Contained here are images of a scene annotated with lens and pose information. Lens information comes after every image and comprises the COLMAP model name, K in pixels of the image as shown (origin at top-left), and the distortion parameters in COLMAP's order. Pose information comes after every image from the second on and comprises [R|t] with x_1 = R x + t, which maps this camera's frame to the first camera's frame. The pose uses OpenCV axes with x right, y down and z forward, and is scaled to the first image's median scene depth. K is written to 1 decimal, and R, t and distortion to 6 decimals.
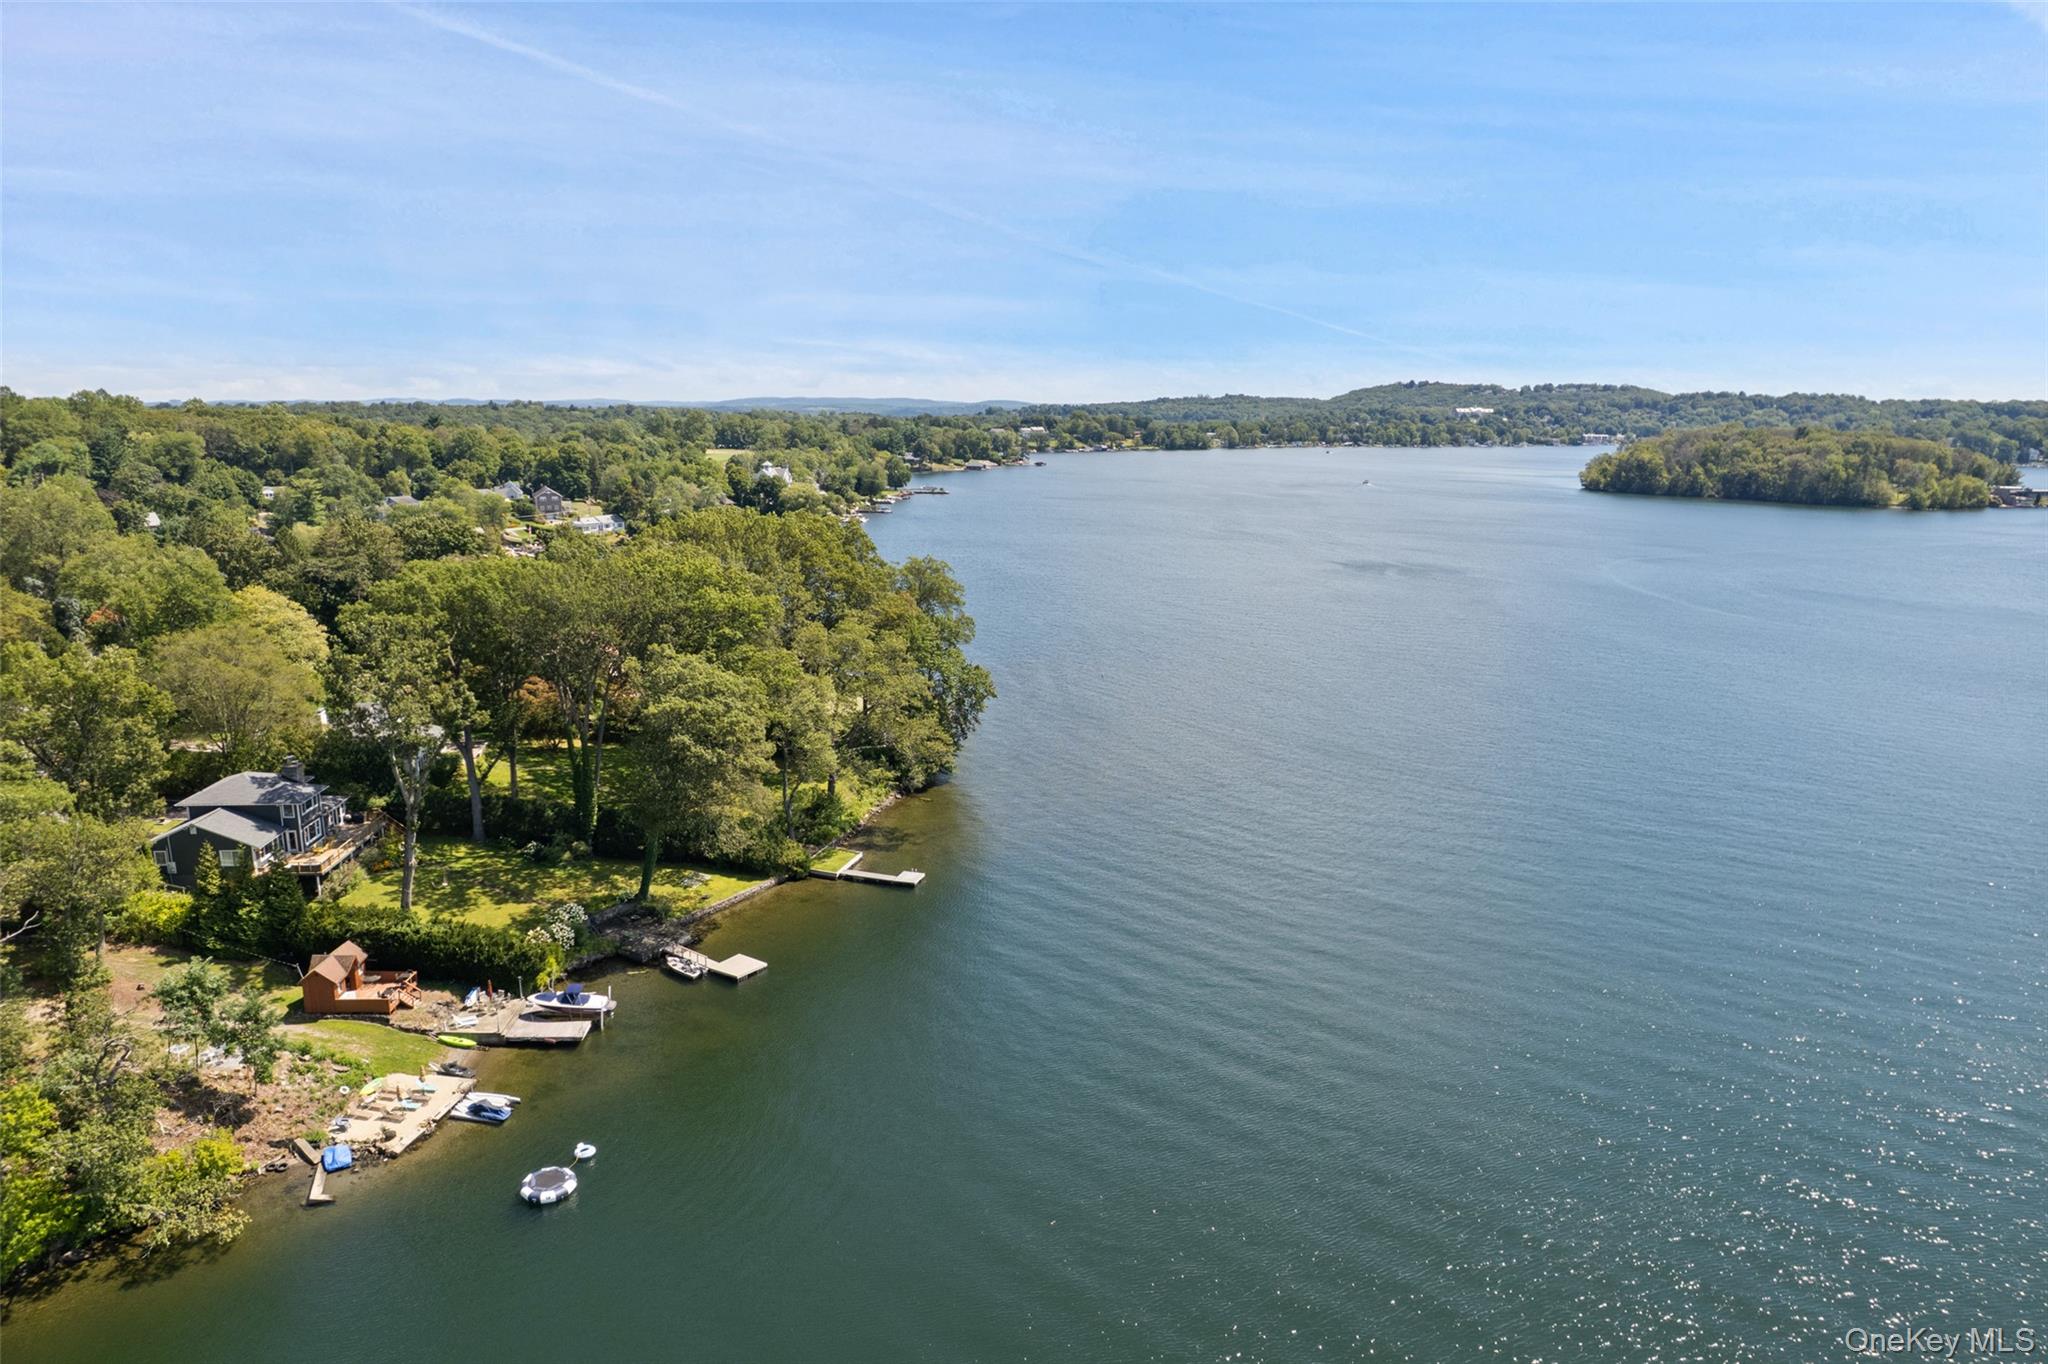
lens RADIAL K [[1345.7, 0, 1010.7], [0, 1345.7, 666.1], [0, 0, 1]] dist [-0.066124, 0.066024]
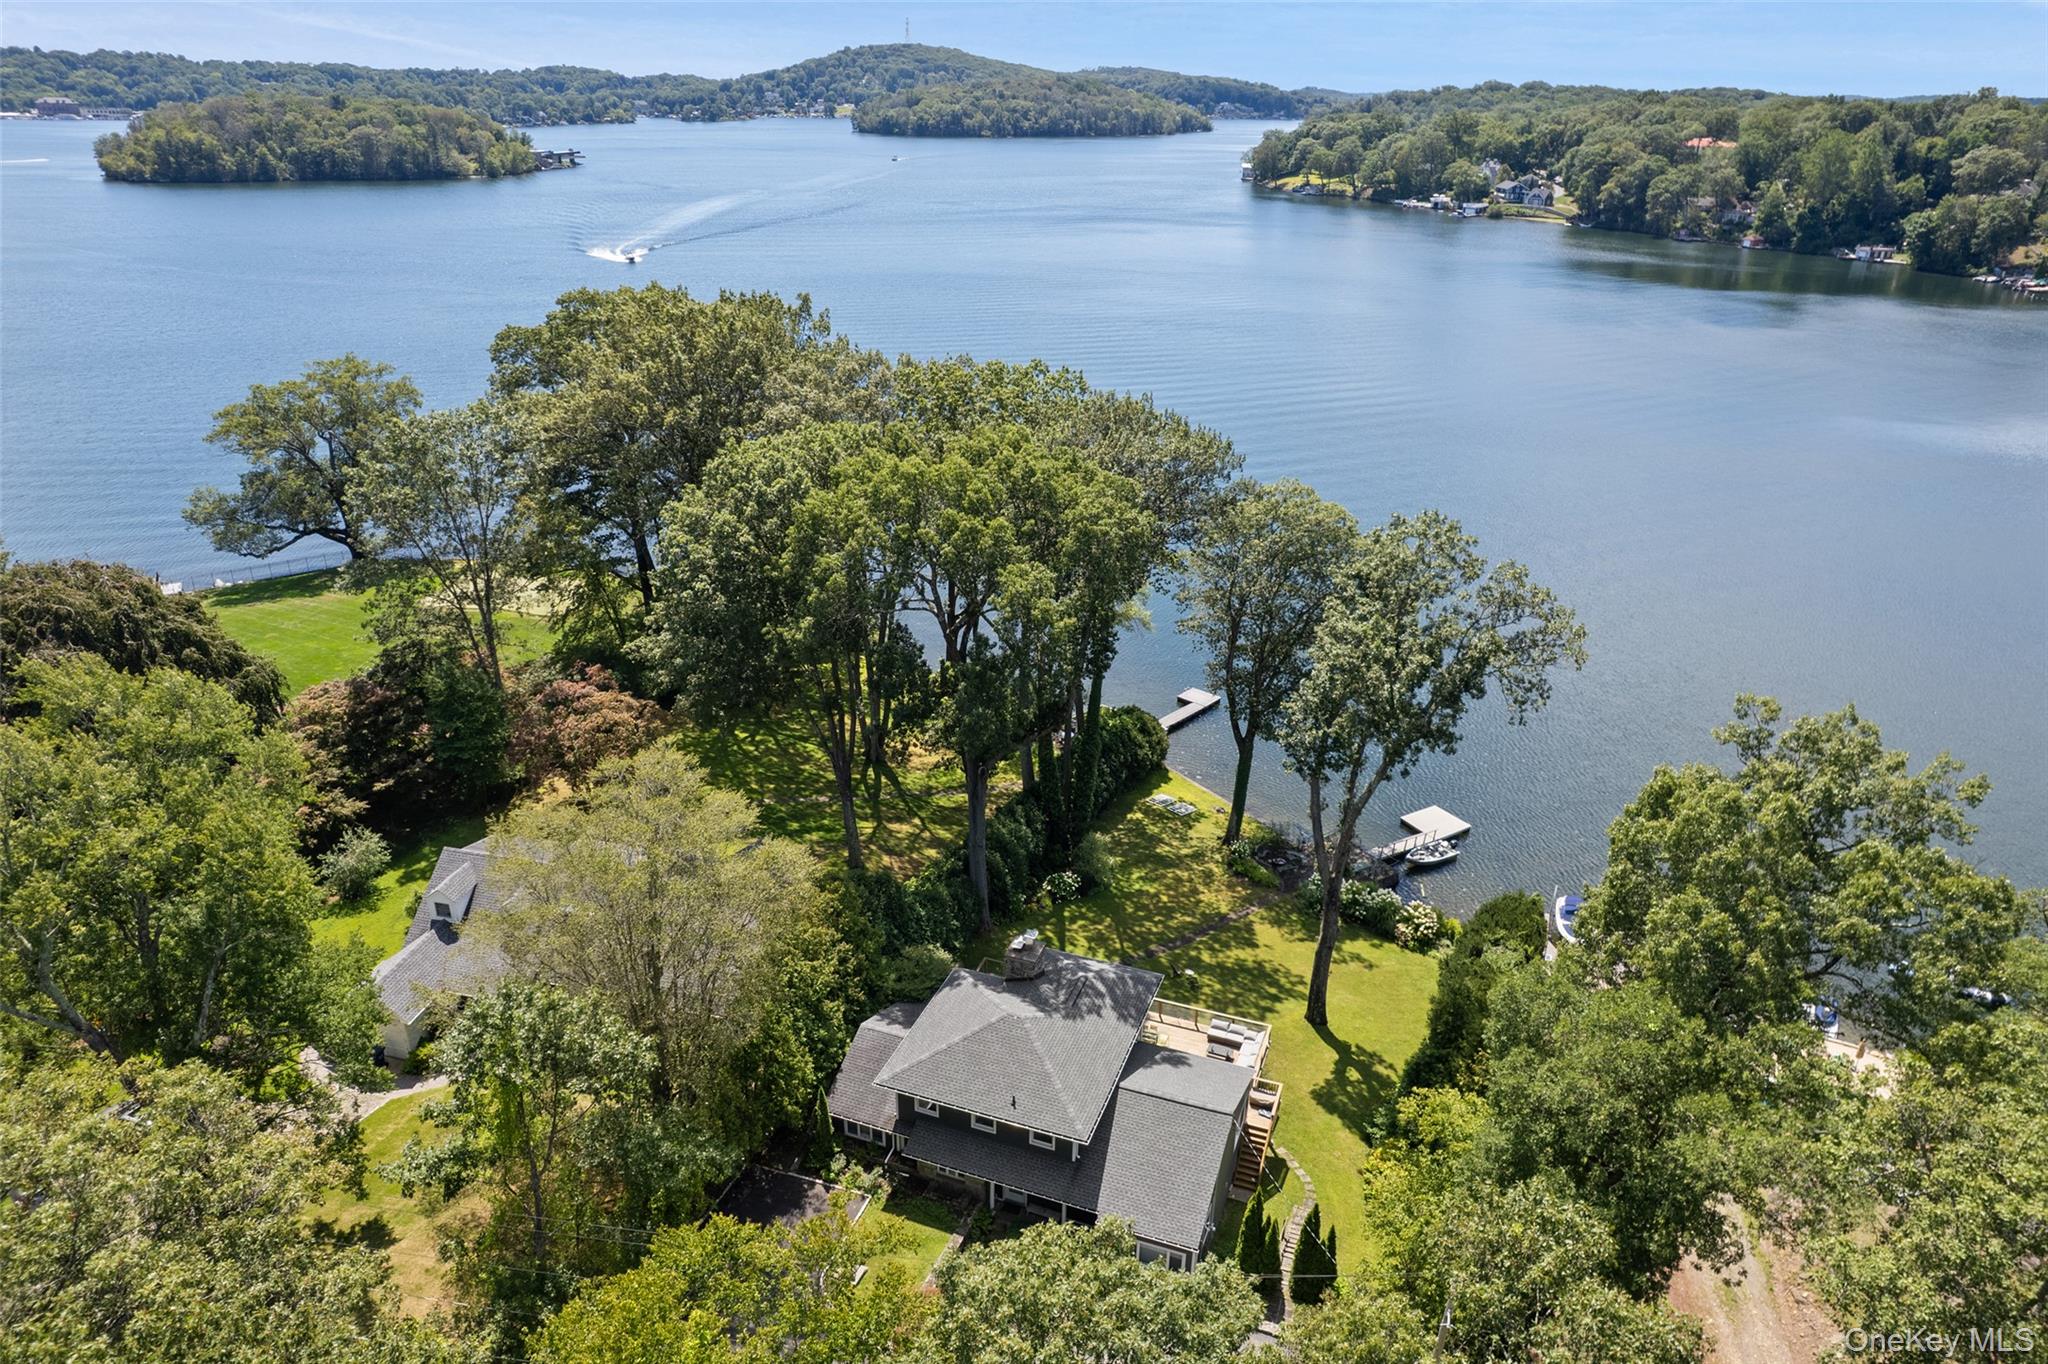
lens RADIAL K [[1345.7, 0, 1025.3], [0, 1345.7, 702.5], [0, 0, 1]] dist [-0.066124, 0.066024]
pose [[0.411538, -0.392333, 0.822624, -0.833332], [0.173583, 0.919821, 0.351850, -0.155064], [-0.894710, -0.002006, 0.446644, 0.728720]]
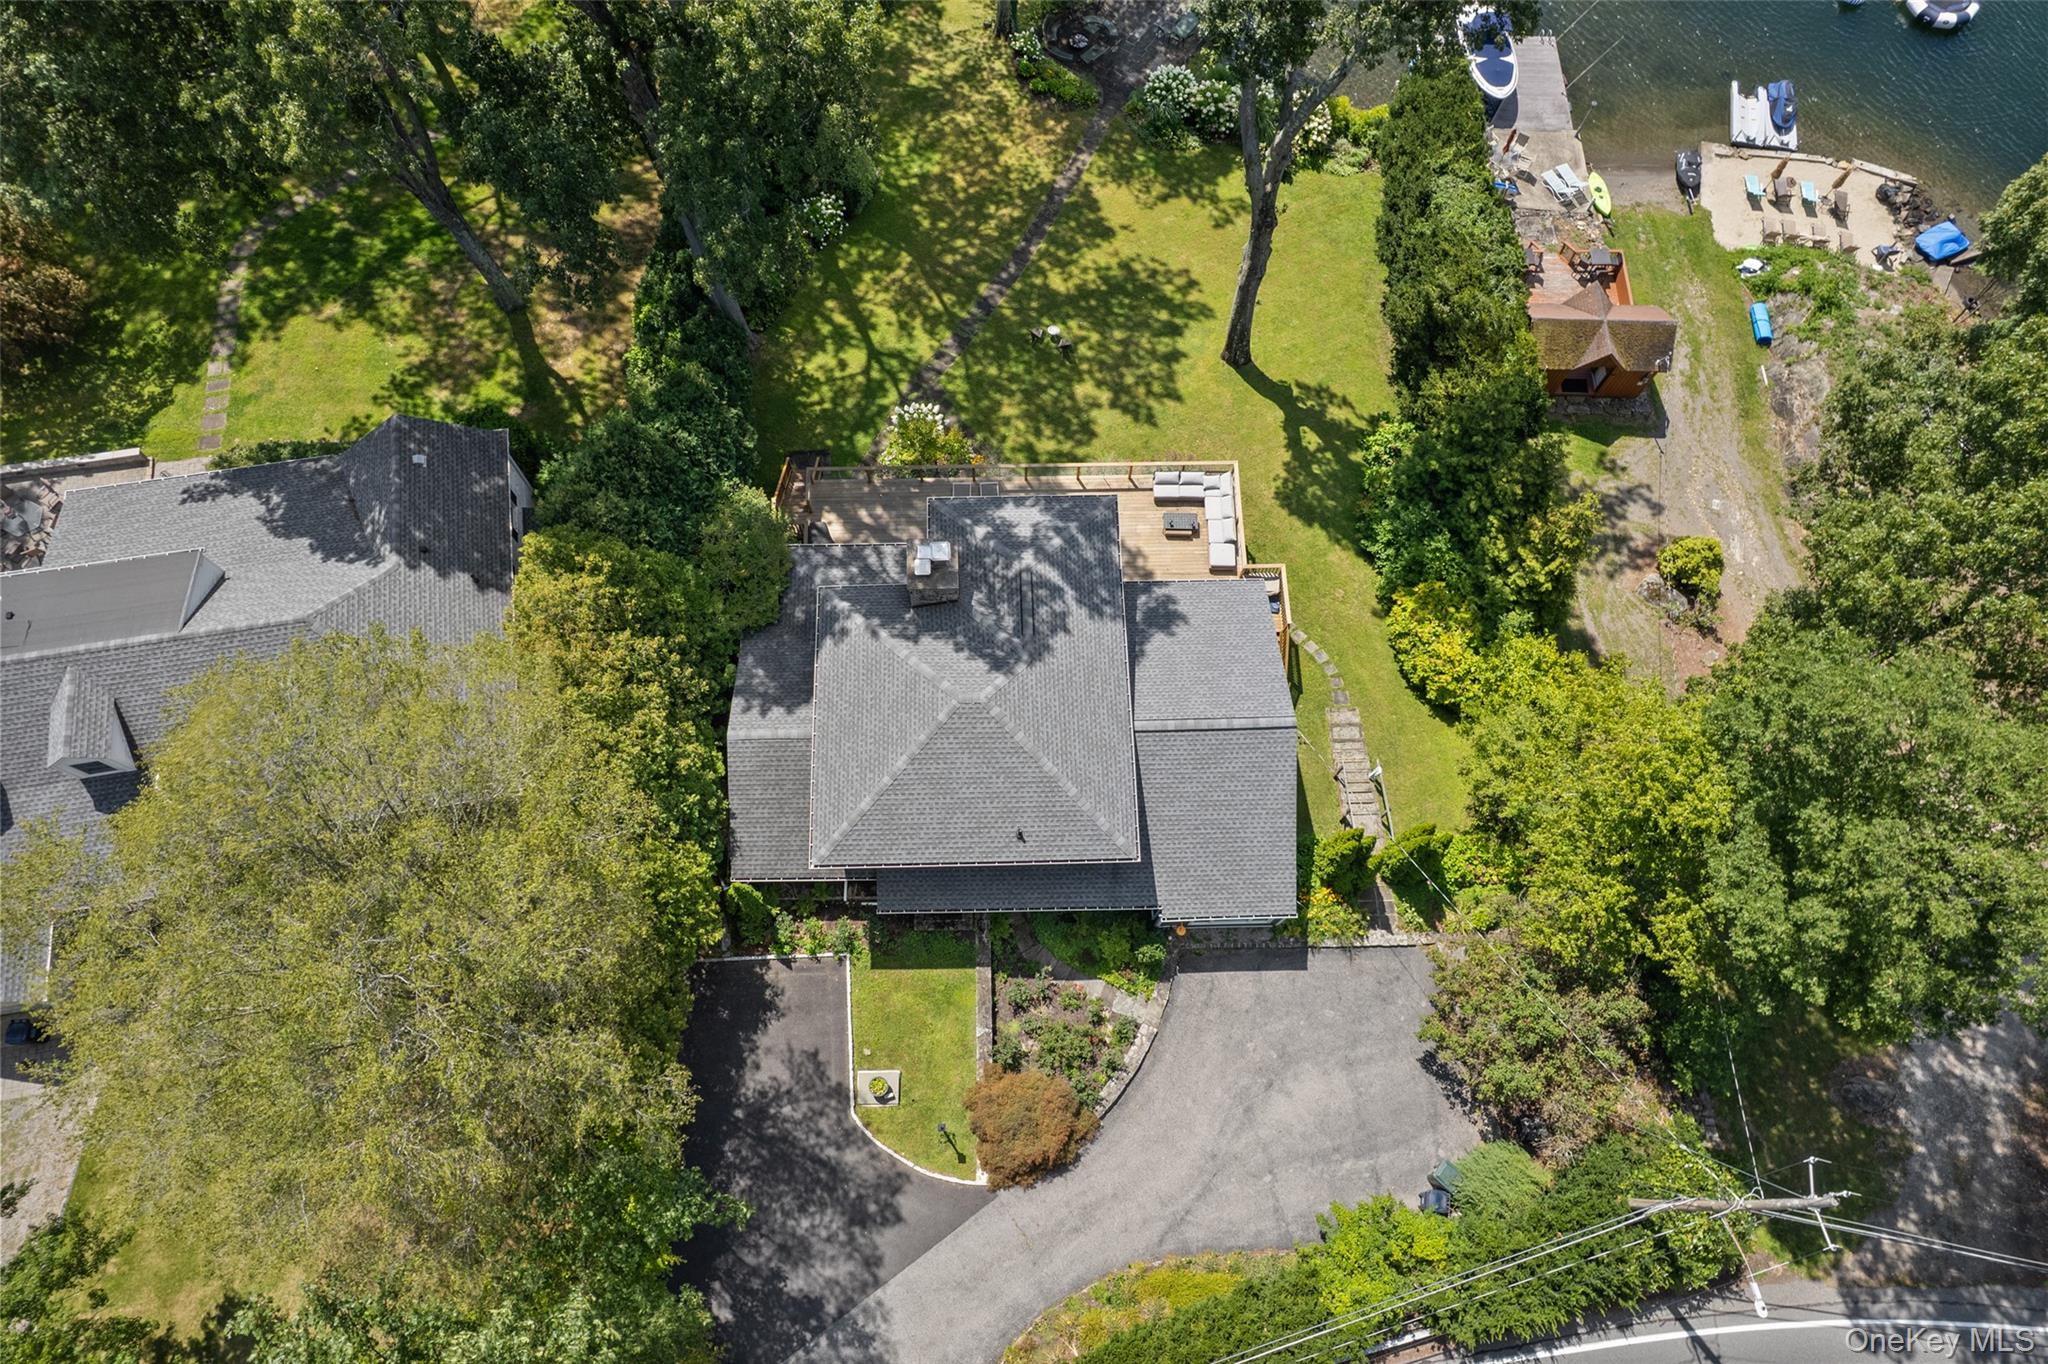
lens RADIAL K [[1345.7, 0, 1030.8], [0, 1345.7, 688.3], [0, 0, 1]] dist [-0.066124, 0.066024]
pose [[0.038623, -0.942979, 0.330604, -0.625179], [0.188289, 0.331792, 0.924371, -0.176360], [-0.981354, 0.026547, 0.190367, 0.848568]]
